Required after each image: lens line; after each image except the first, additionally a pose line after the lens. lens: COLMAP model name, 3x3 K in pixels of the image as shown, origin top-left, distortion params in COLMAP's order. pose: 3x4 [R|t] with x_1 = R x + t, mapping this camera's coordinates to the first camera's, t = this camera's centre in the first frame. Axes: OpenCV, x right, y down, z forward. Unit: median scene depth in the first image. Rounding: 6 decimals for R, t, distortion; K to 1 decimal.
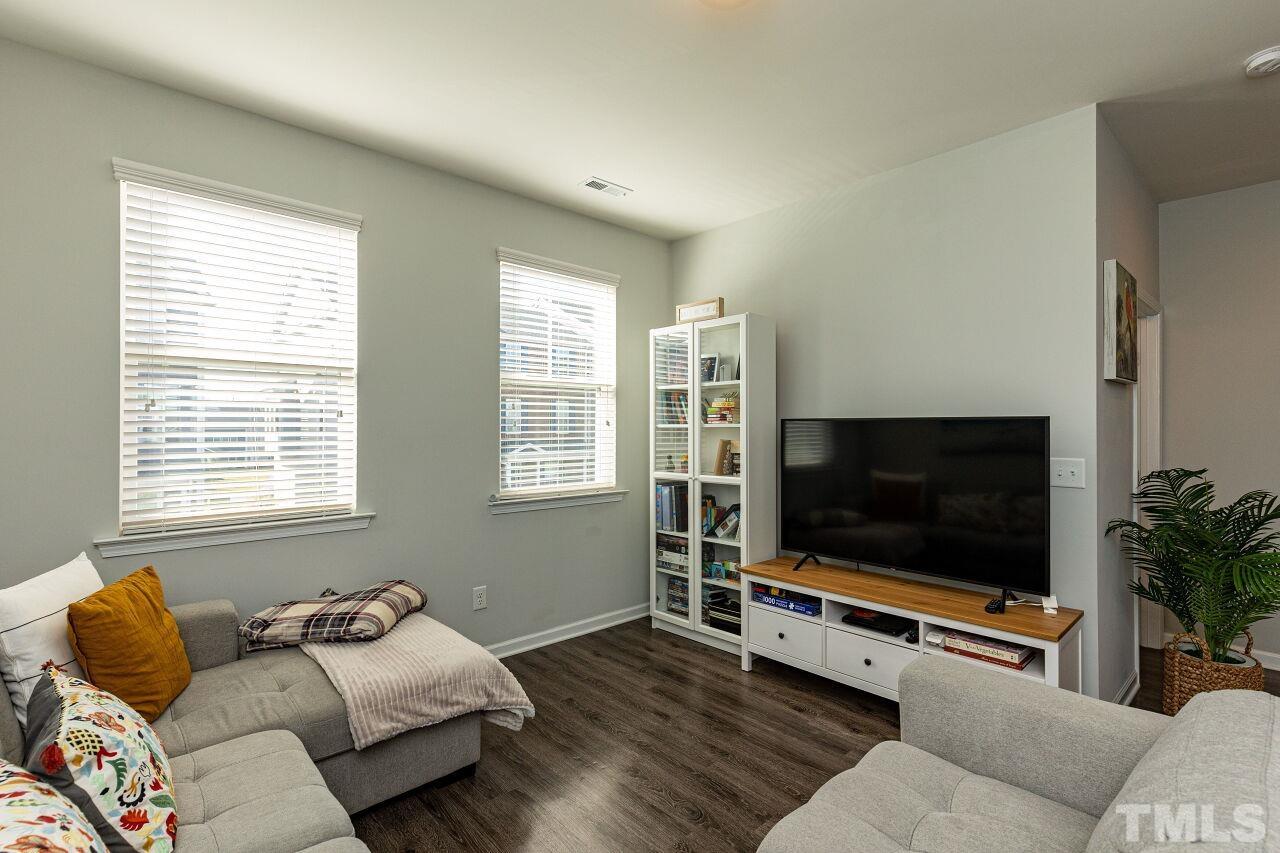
lens RADIAL K [[587.4, 0, 650.0], [0, 587.4, 424.4], [0, 0, 1]] dist [0.014416, -0.002518]
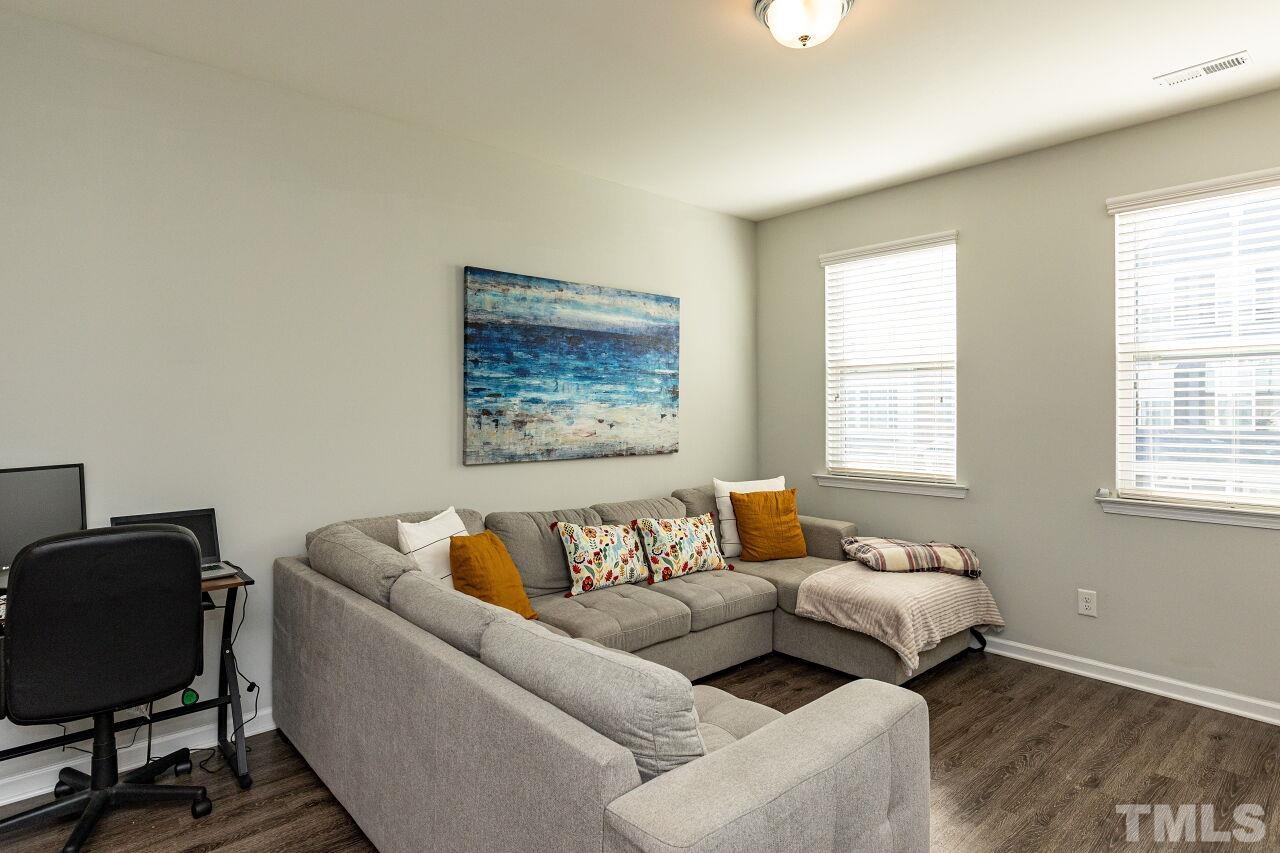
lens RADIAL K [[688.0, 0, 634.9], [0, 688.0, 404.5], [0, 0, 1]] dist [0.003434, -0.000072]
pose [[-0.007353, -0.004678, -0.999962, 0.895817], [0.005102, 0.999976, -0.004716, -0.004564], [0.999960, -0.005137, -0.007329, 0.384290]]
